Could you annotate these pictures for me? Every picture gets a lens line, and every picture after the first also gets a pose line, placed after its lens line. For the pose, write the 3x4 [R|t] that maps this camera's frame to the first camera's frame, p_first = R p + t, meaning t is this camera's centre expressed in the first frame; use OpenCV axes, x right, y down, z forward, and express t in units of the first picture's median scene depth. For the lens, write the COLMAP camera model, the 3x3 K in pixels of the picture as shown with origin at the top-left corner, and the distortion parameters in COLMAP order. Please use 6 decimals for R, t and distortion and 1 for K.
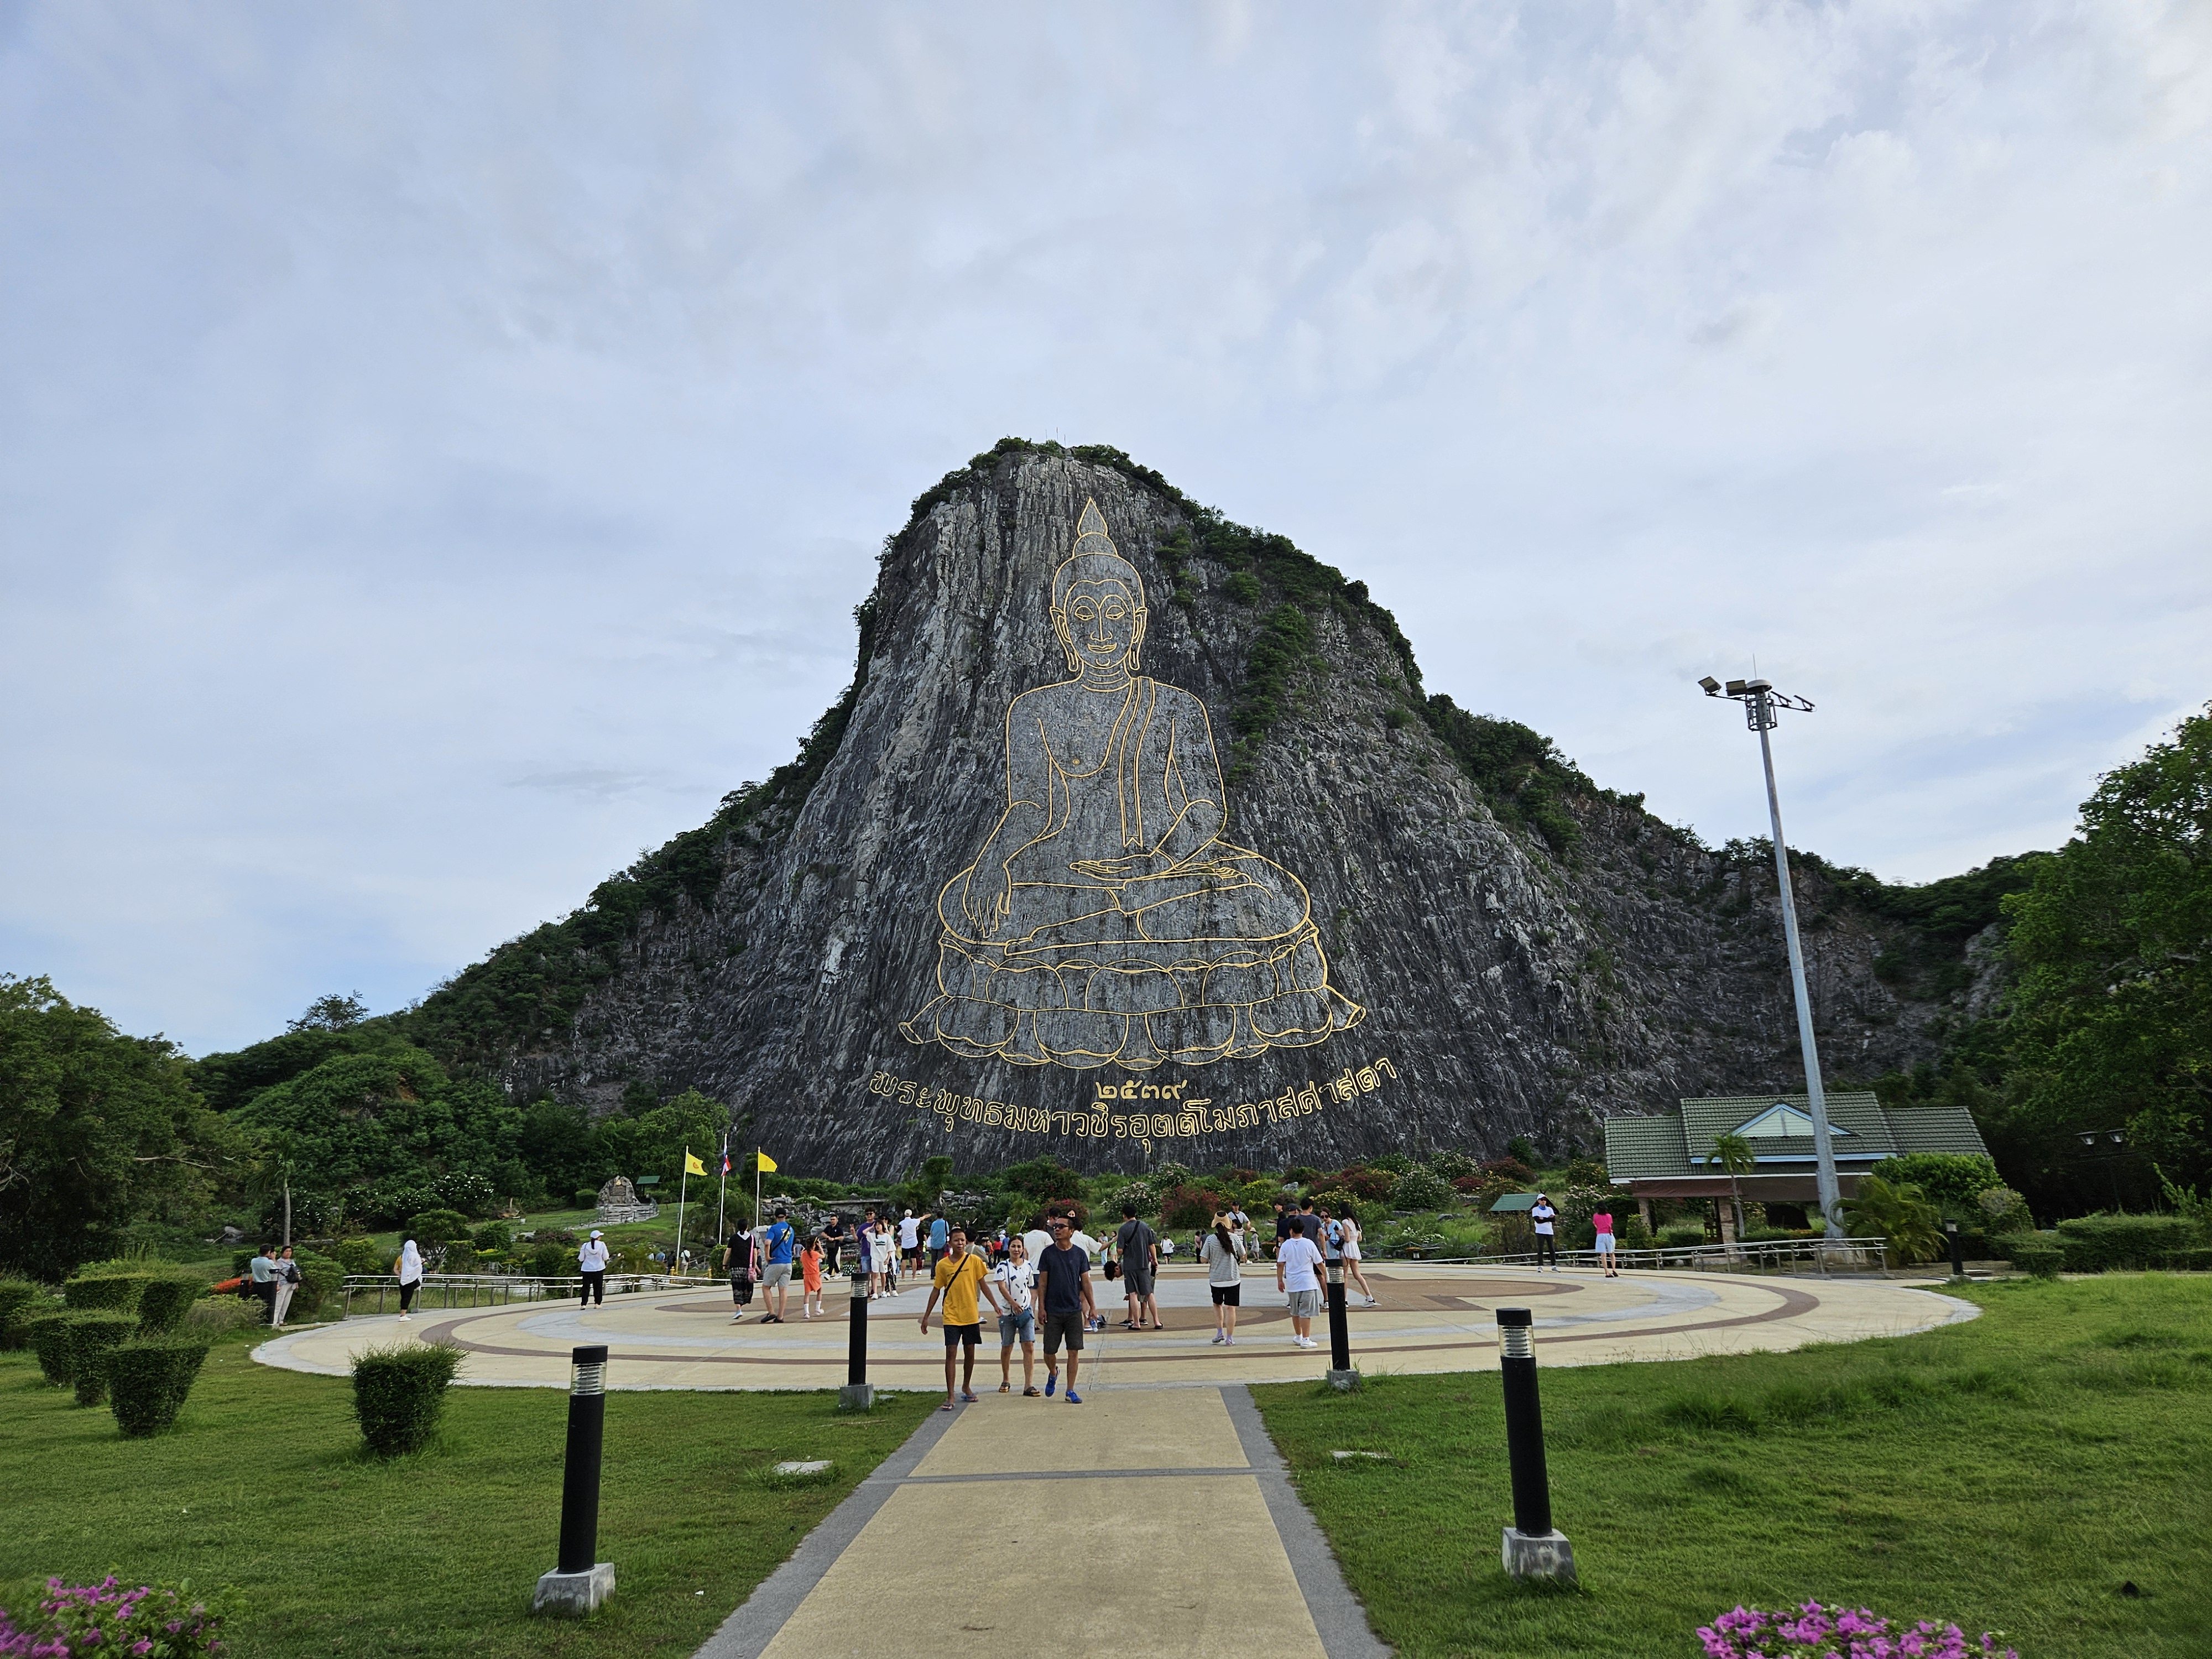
lens RADIAL K [[1446.2, 0, 1095.6], [0, 1446.2, 818.7], [0, 0, 1]] dist [0.094050, -0.096077]
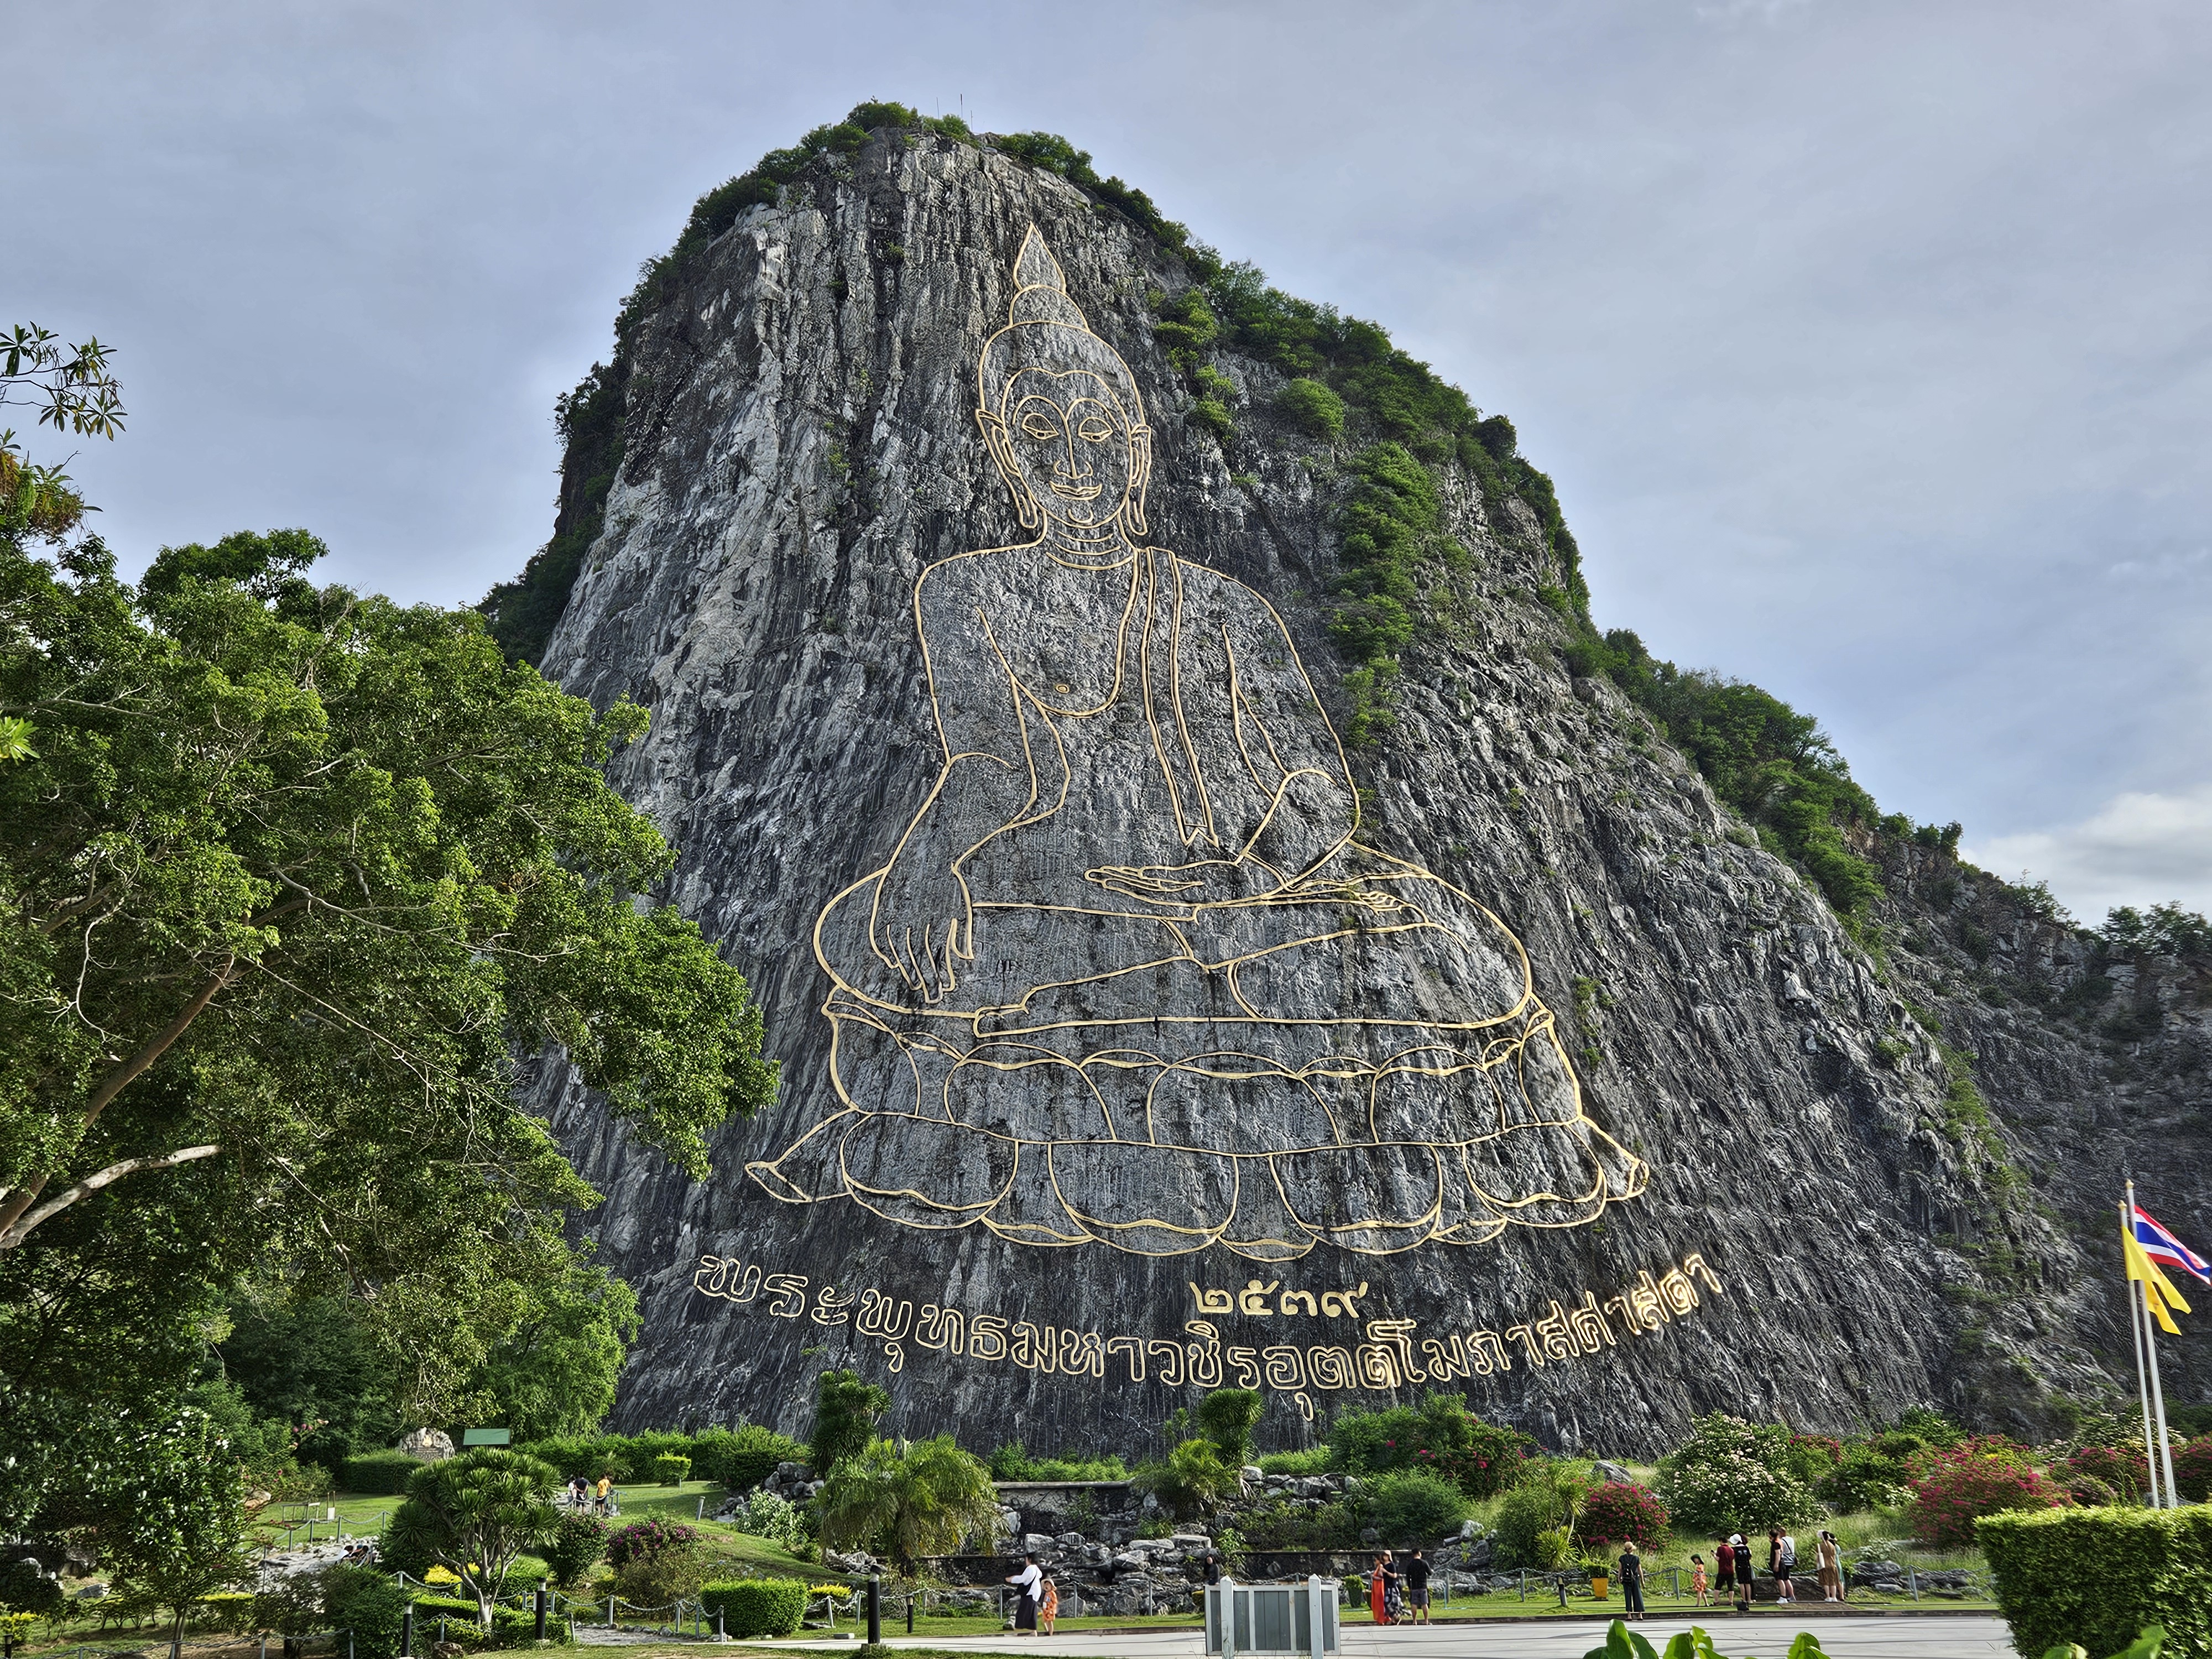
lens RADIAL K [[2445.9, 0, 1068.5], [0, 2445.9, 868.8], [0, 0, 1]] dist [0.086559, -0.053094]
pose [[0.987618, 0.051722, 0.148109, -0.137756], [-0.049883, 0.998625, -0.016105, 0.040126], [-0.148739, 0.008517, 0.988840, 0.114118]]
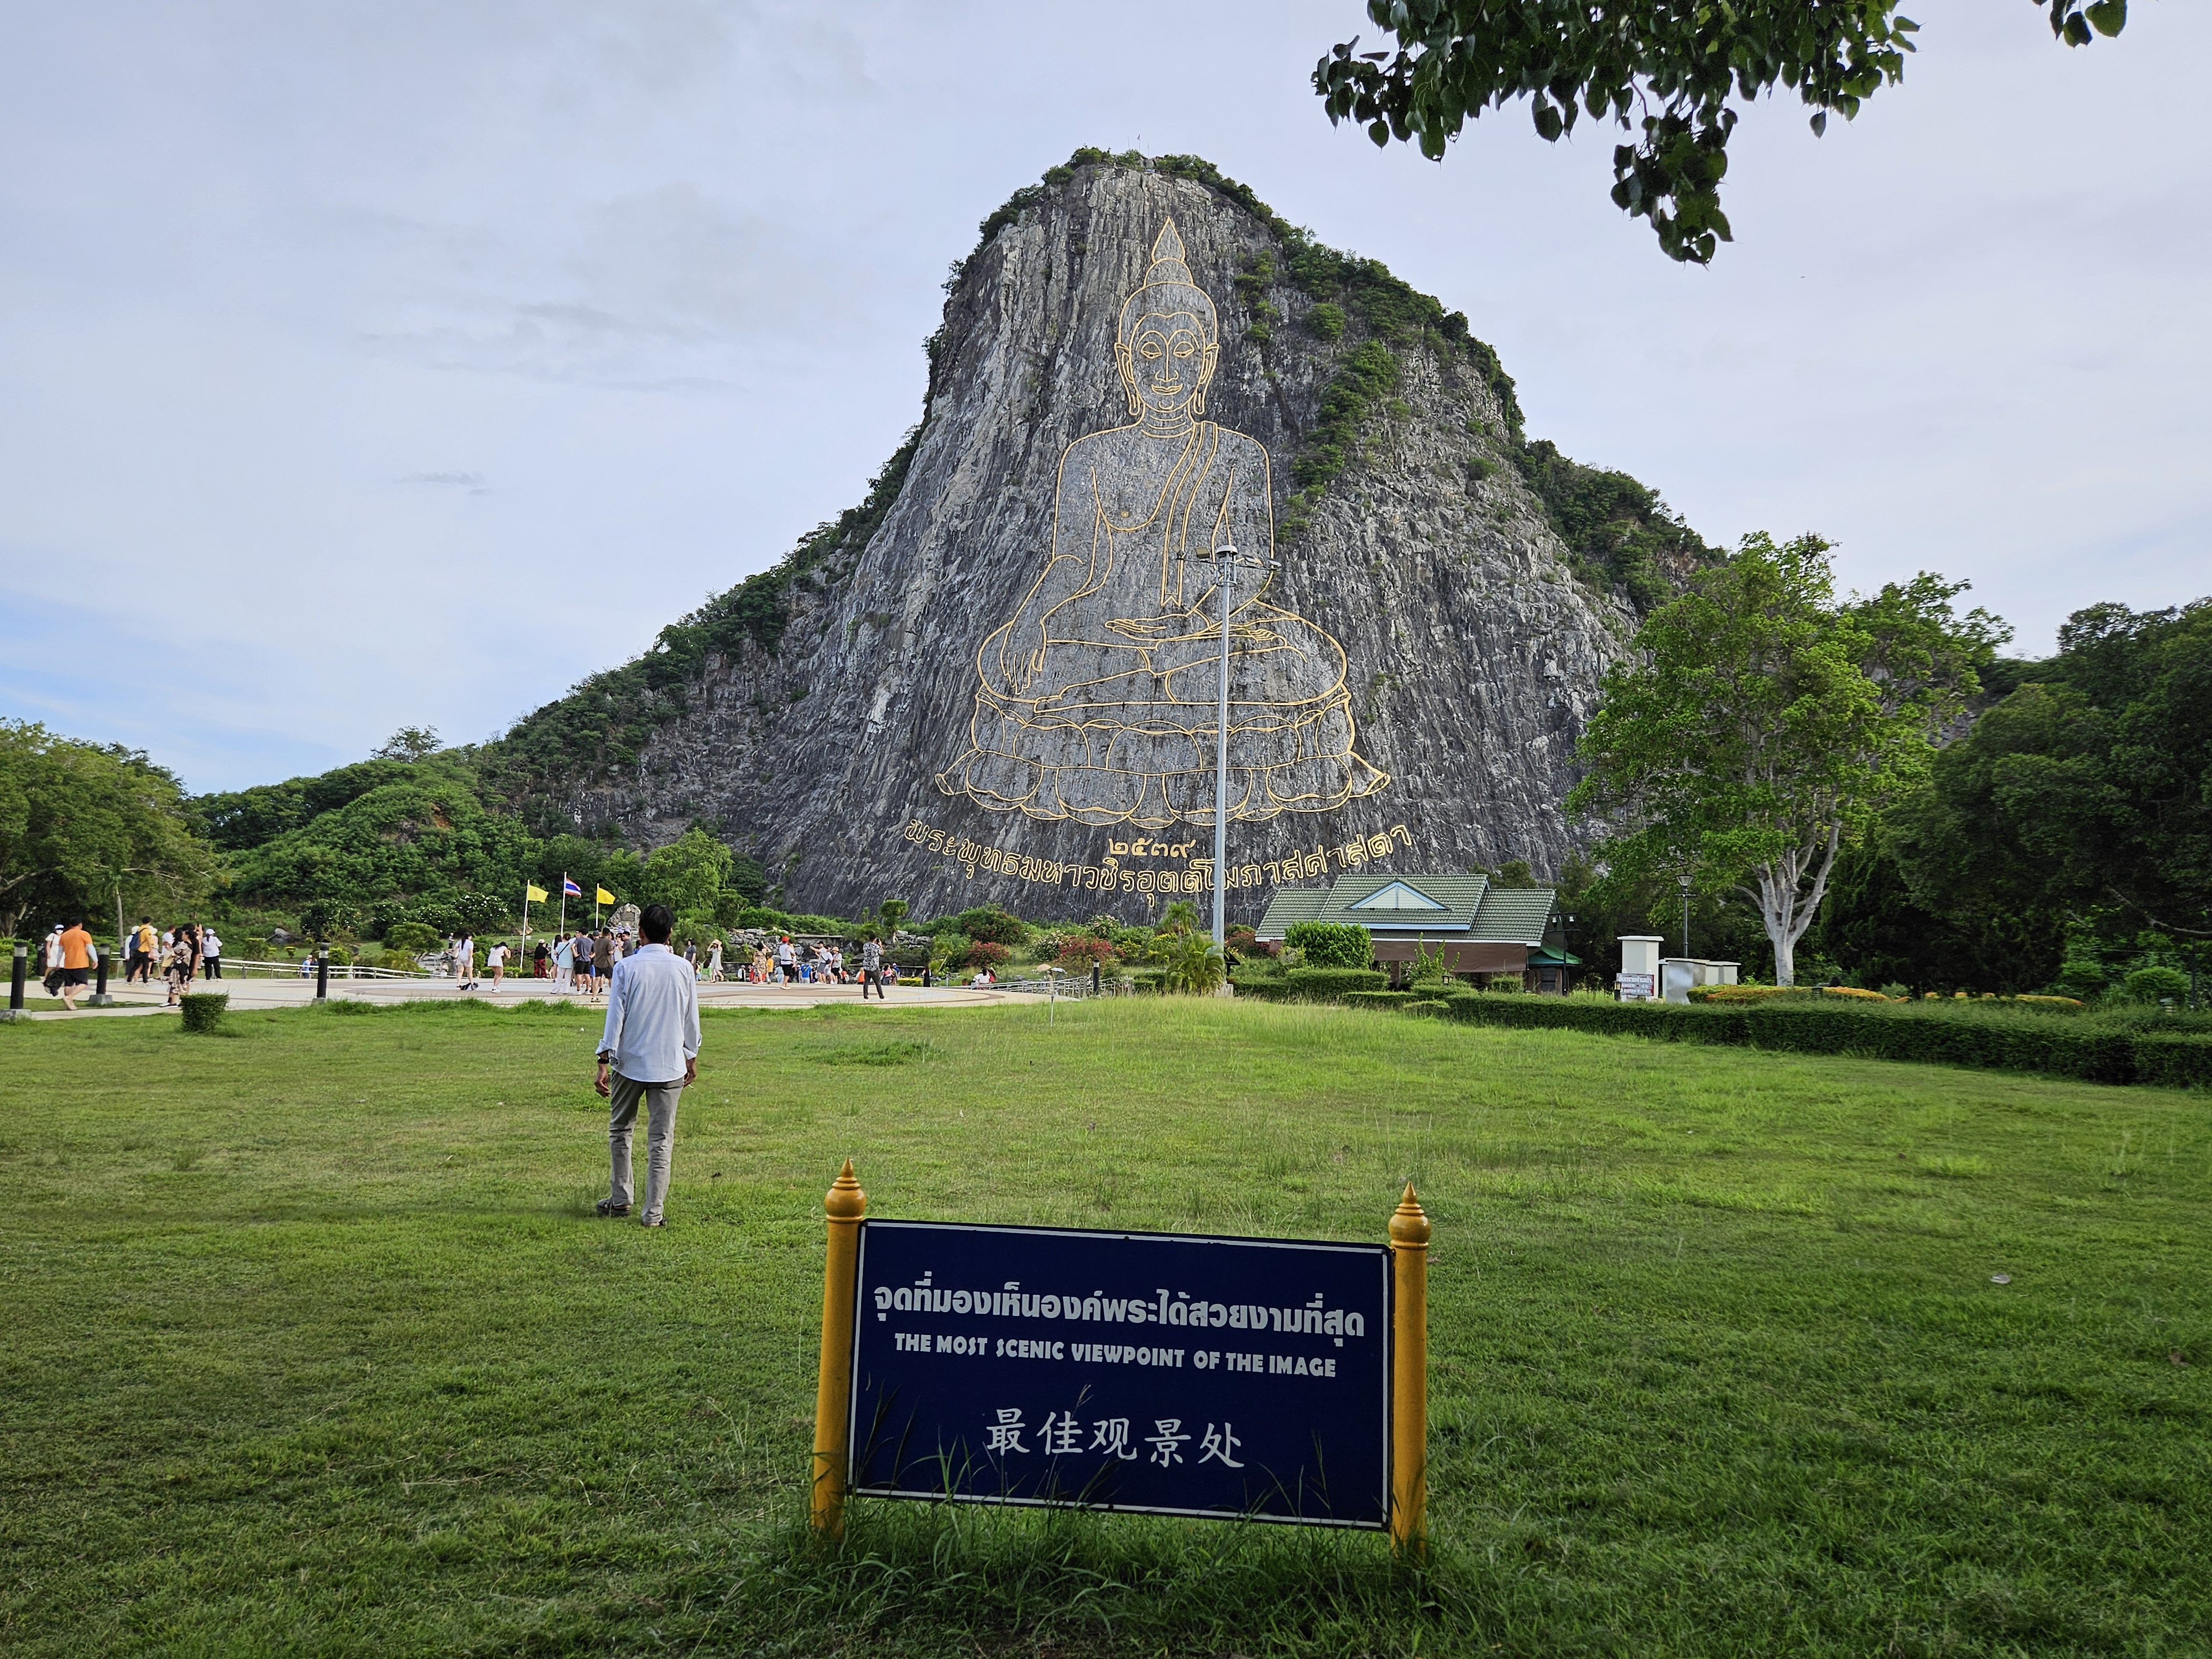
lens RADIAL K [[1535.2, 0, 1087.3], [0, 1535.2, 834.4], [0, 0, 1]] dist [0.059018, -0.004104]
pose [[0.993838, 0.038715, -0.103861, 0.075923], [-0.019402, 0.983314, 0.180877, -0.014055], [0.109131, -0.177747, 0.978006, -0.052600]]
